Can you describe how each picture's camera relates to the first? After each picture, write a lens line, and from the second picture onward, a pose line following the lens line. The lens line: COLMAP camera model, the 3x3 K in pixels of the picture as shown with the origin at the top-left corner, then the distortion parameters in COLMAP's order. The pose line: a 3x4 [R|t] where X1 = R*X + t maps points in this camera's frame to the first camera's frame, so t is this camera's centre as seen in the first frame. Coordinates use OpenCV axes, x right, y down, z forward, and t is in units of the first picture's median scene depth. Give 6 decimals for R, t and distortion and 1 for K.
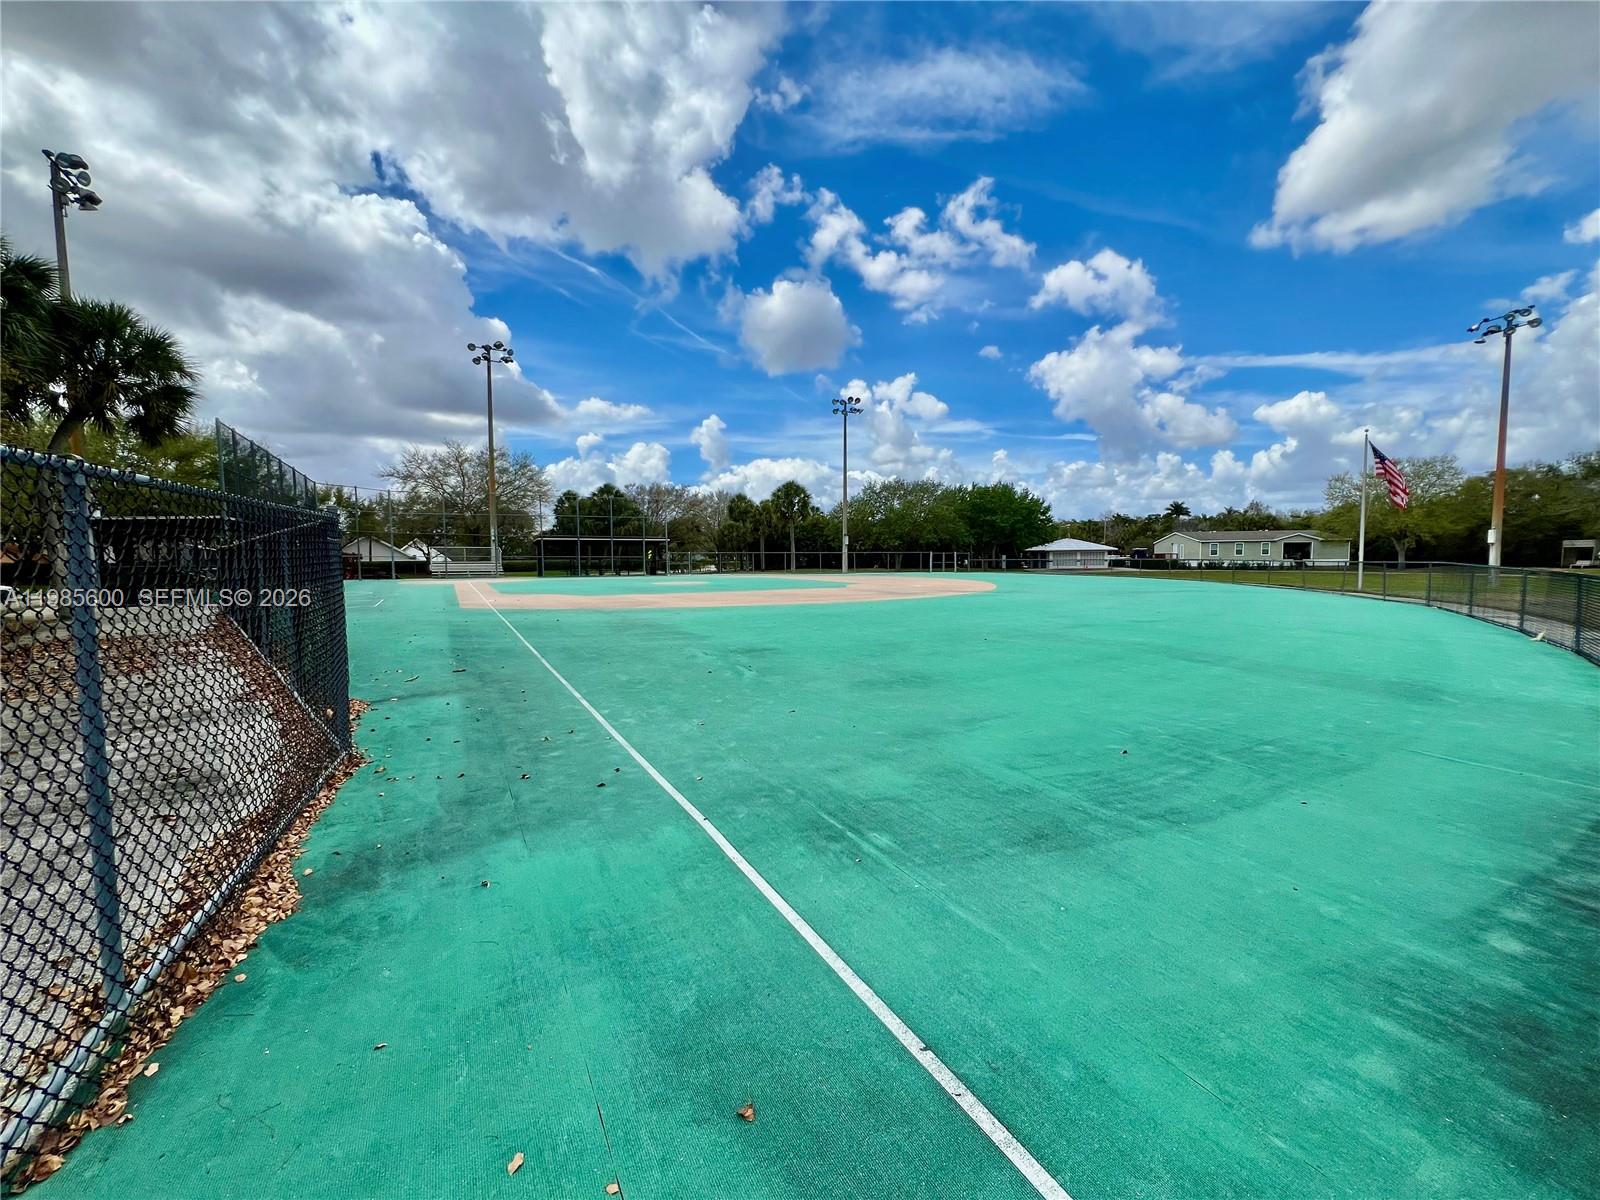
lens RADIAL K [[639.5, 0, 787.3], [0, 639.5, 595.3], [0, 0, 1]] dist [-0.000666, -0.000610]
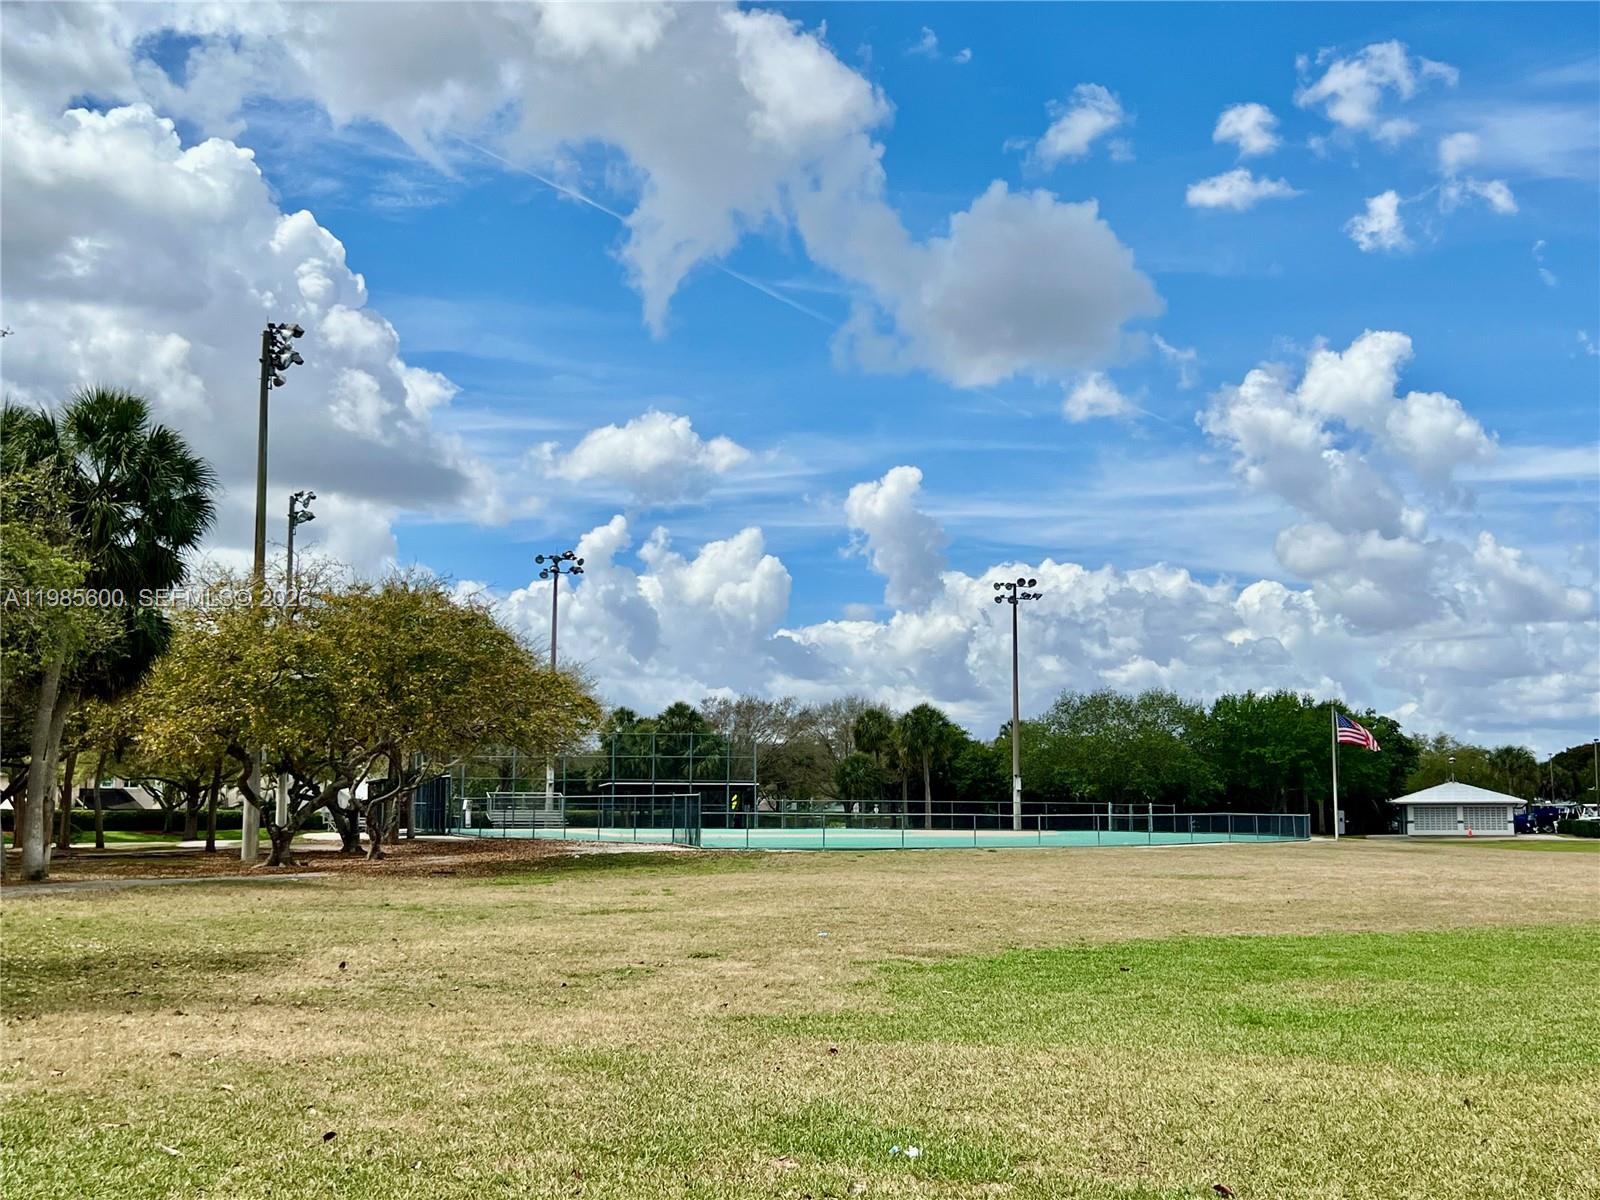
lens RADIAL K [[1741.7, 0, 799.6], [0, 1741.7, 602.2], [0, 0, 1]] dist [0.023556, 0.000000]
pose [[0.984535, -0.009639, -0.174923, 0.172856], [-0.021965, 0.983814, -0.177840, 0.053201], [0.173806, 0.178932, 0.968388, -0.789849]]
